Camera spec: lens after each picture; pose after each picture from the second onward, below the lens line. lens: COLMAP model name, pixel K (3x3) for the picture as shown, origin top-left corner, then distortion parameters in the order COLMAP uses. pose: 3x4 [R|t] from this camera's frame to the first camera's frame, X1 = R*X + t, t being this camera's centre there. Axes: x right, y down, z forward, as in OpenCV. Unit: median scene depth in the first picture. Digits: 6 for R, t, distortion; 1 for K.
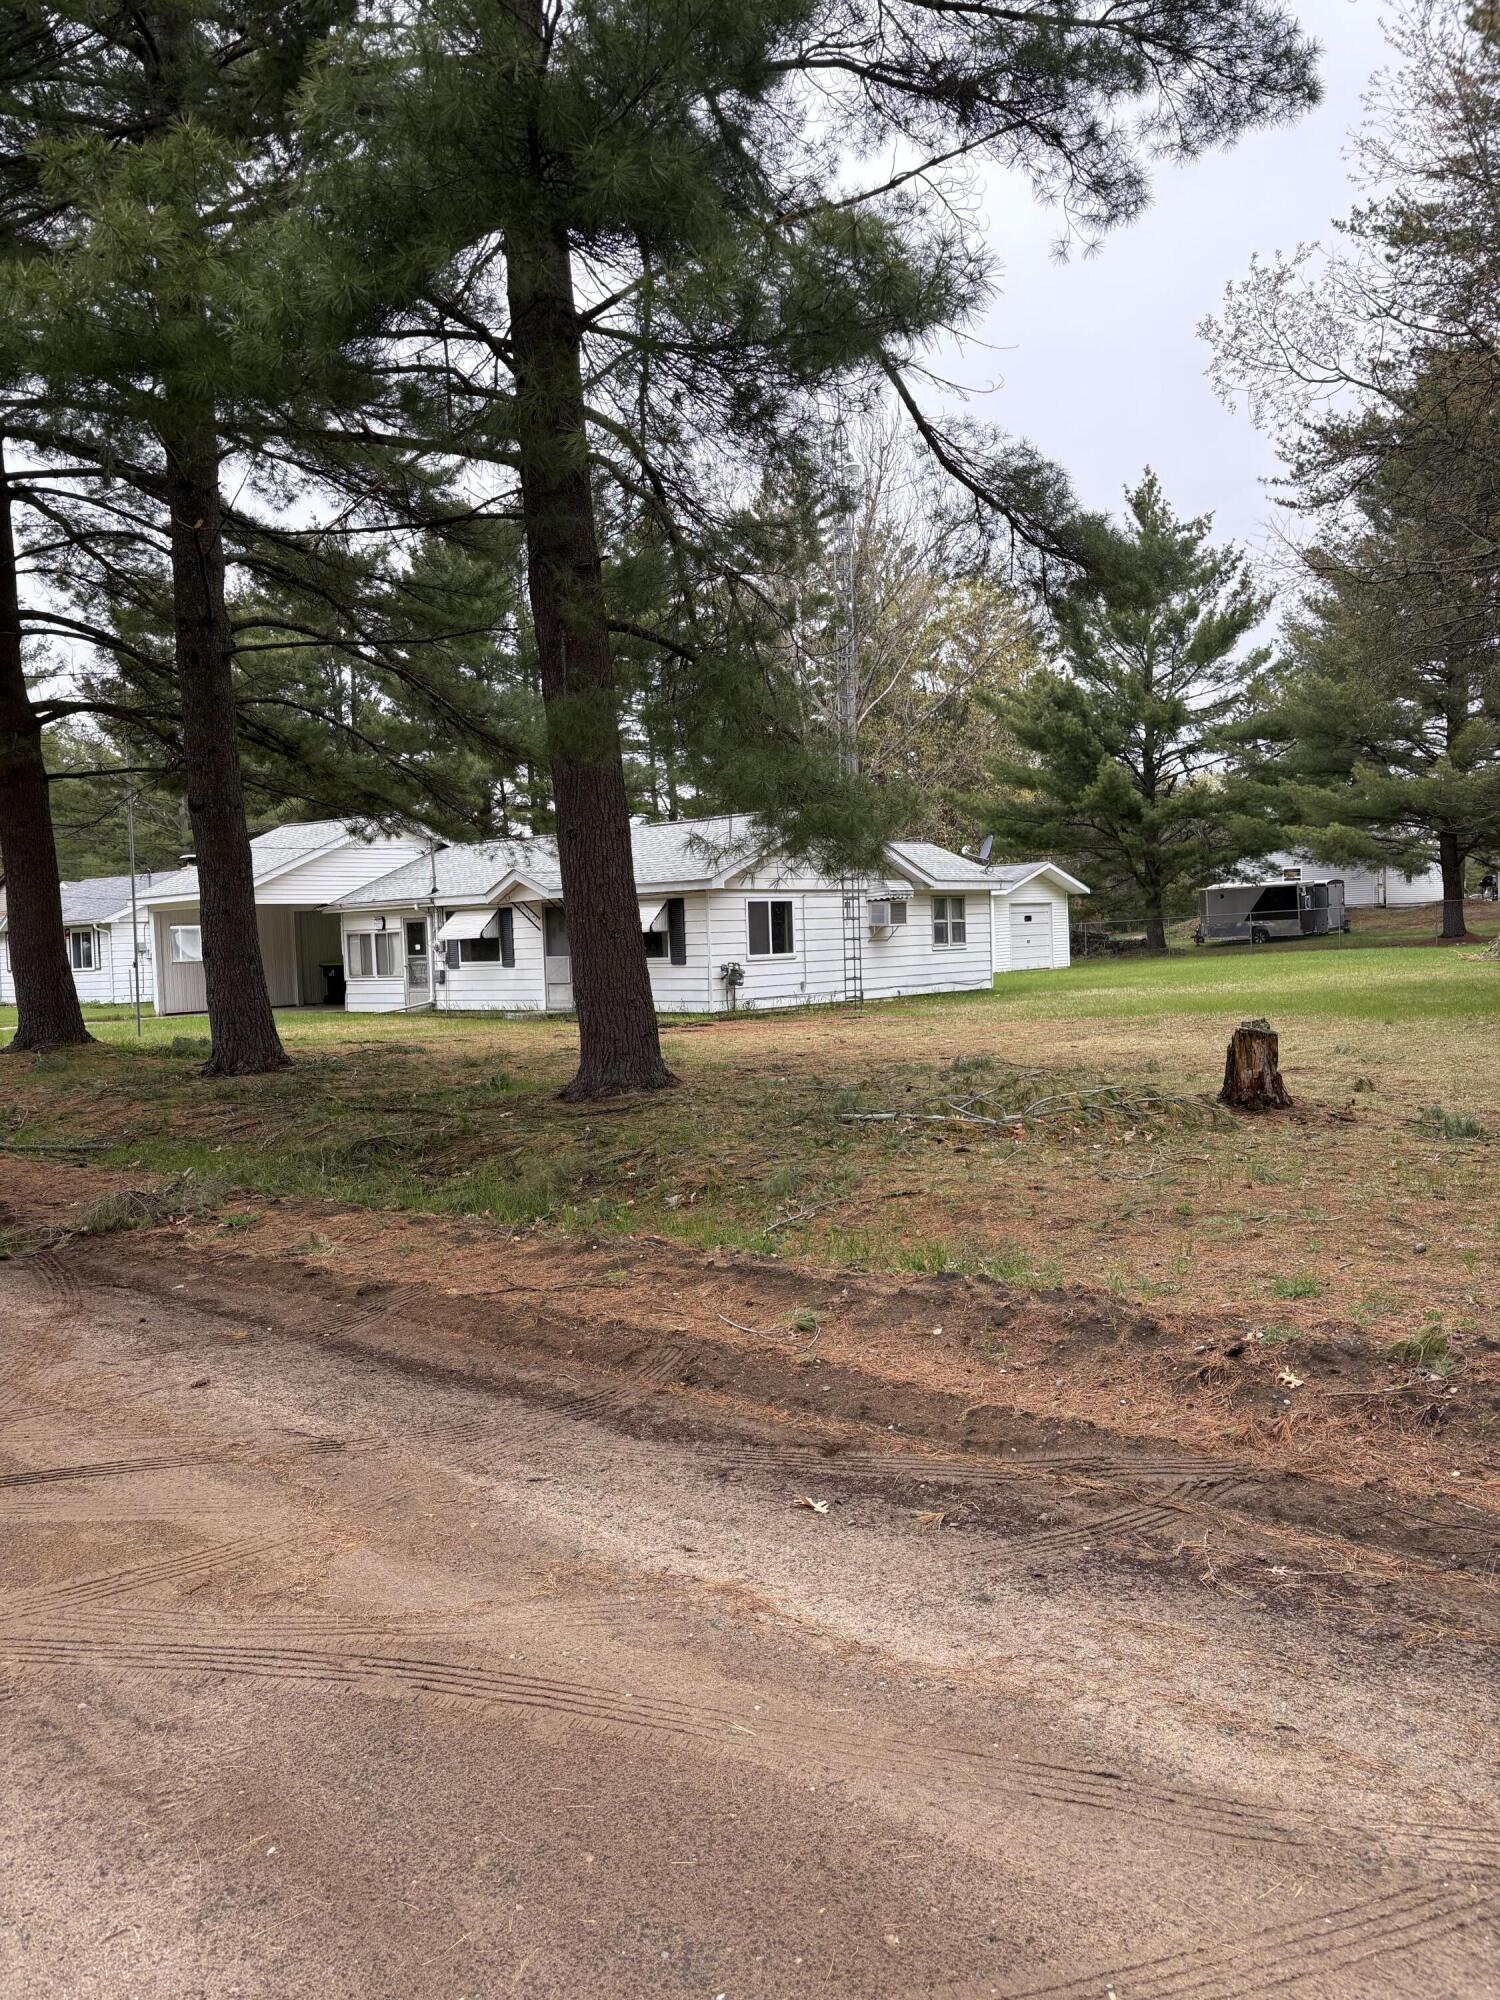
lens RADIAL K [[1509.4, 0, 756.1], [0, 1509.4, 1004.8], [0, 0, 1]] dist [0.079085, -0.067990]
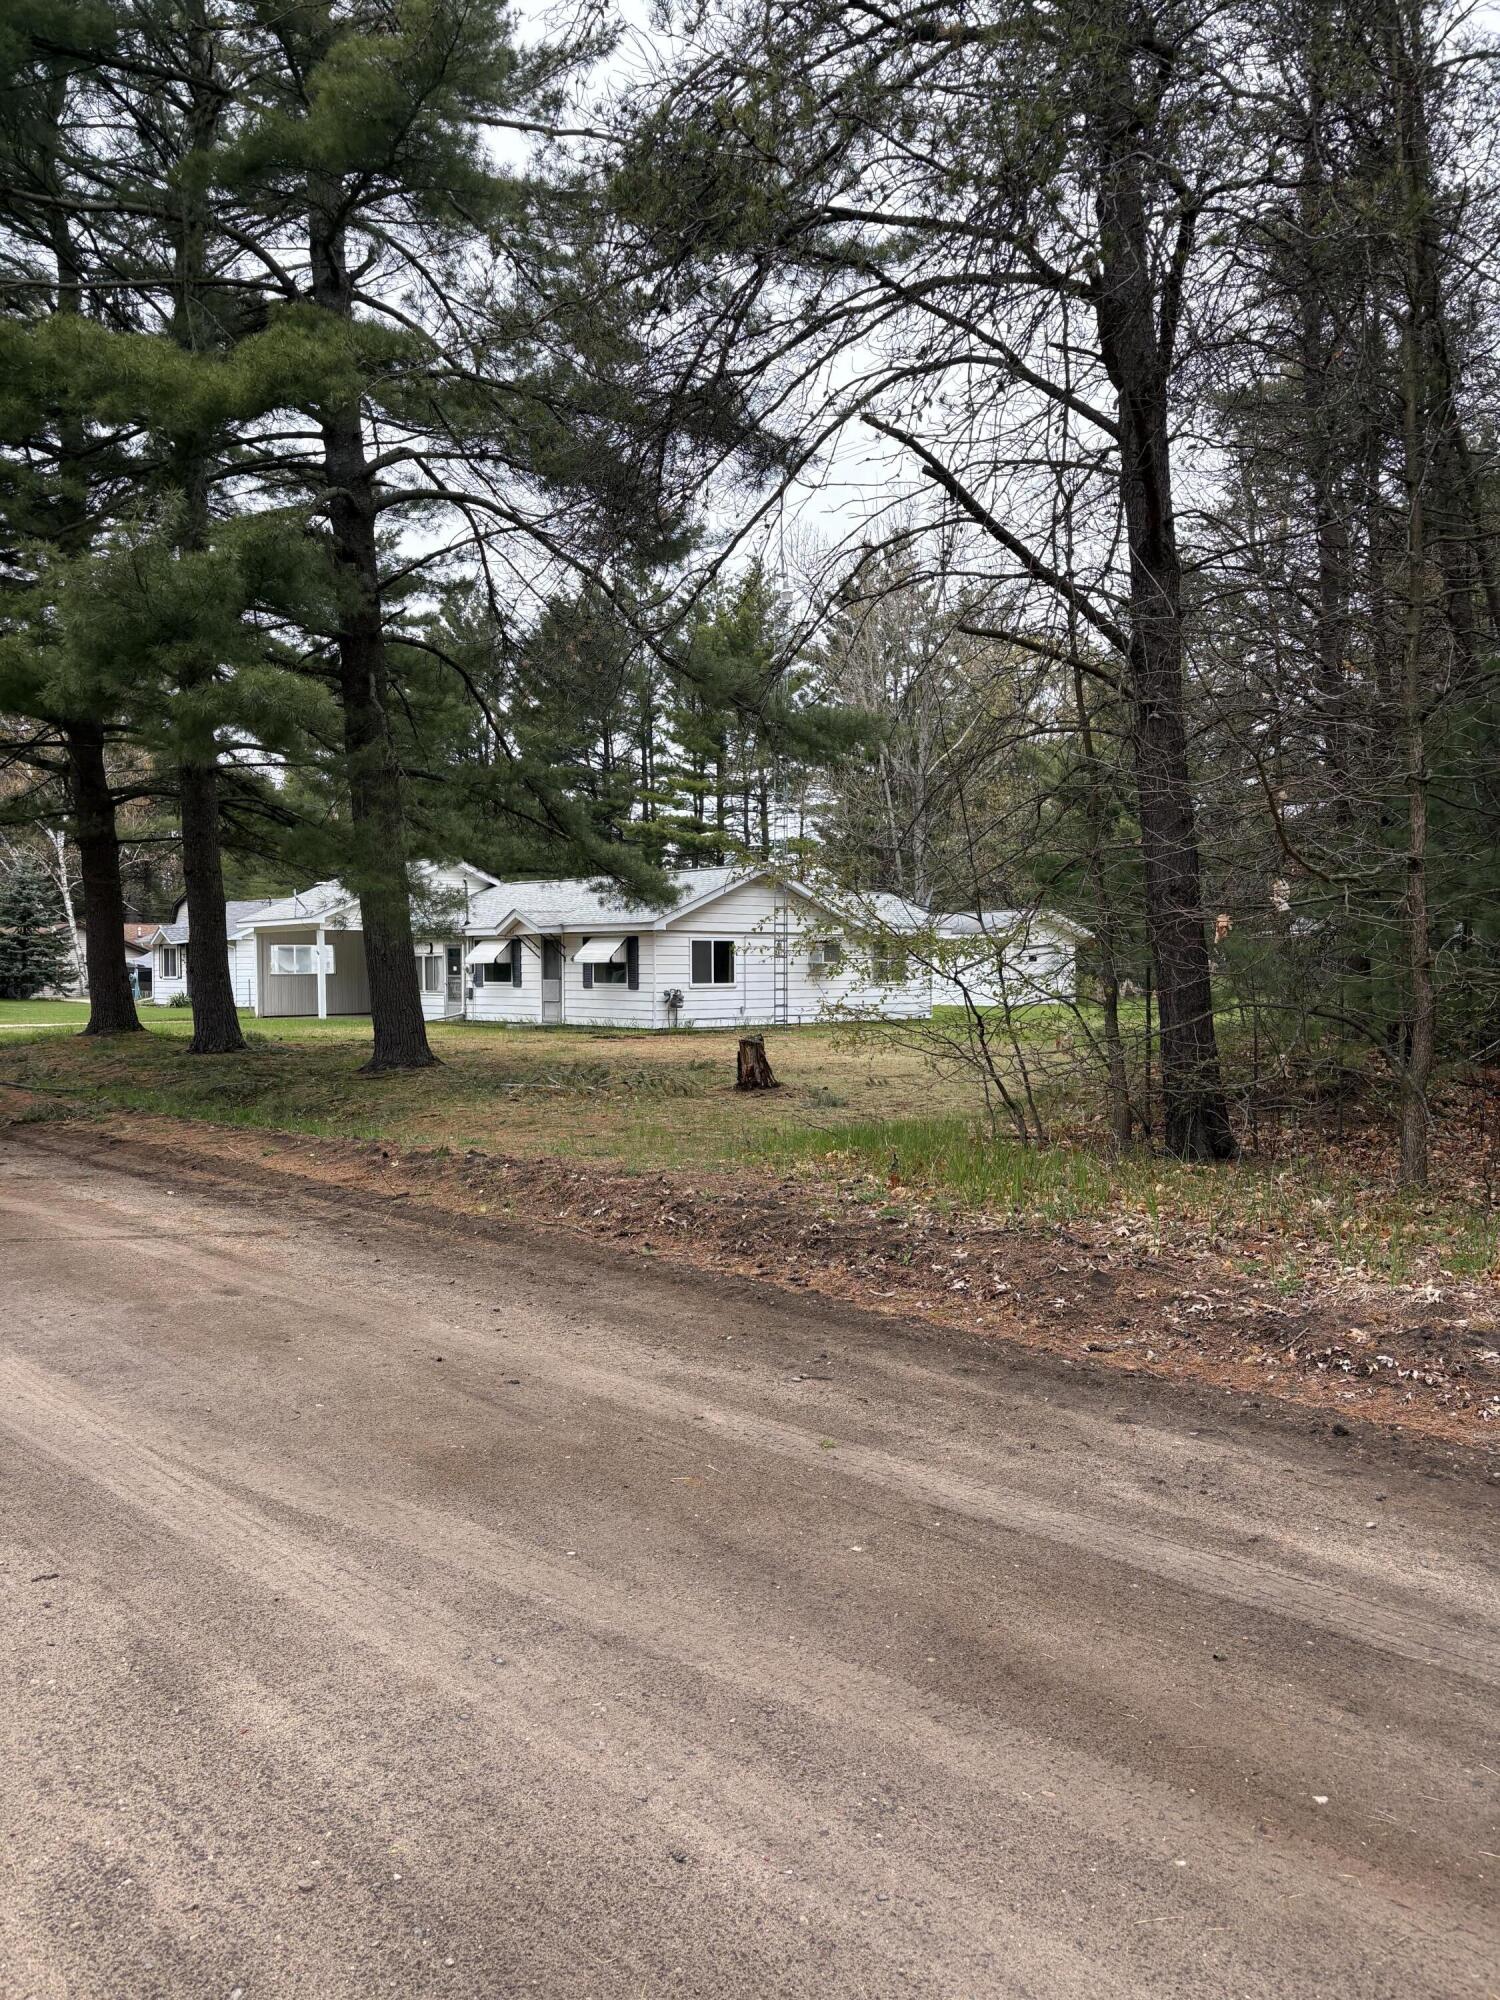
lens RADIAL K [[1509.4, 0, 774.4], [0, 1509.4, 1018.3], [0, 0, 1]] dist [0.079085, -0.067990]
pose [[0.993000, 0.035223, -0.112736, 0.189937], [-0.036189, 0.999324, -0.006535, 0.001070], [0.112430, 0.010569, 0.993603, -0.209063]]
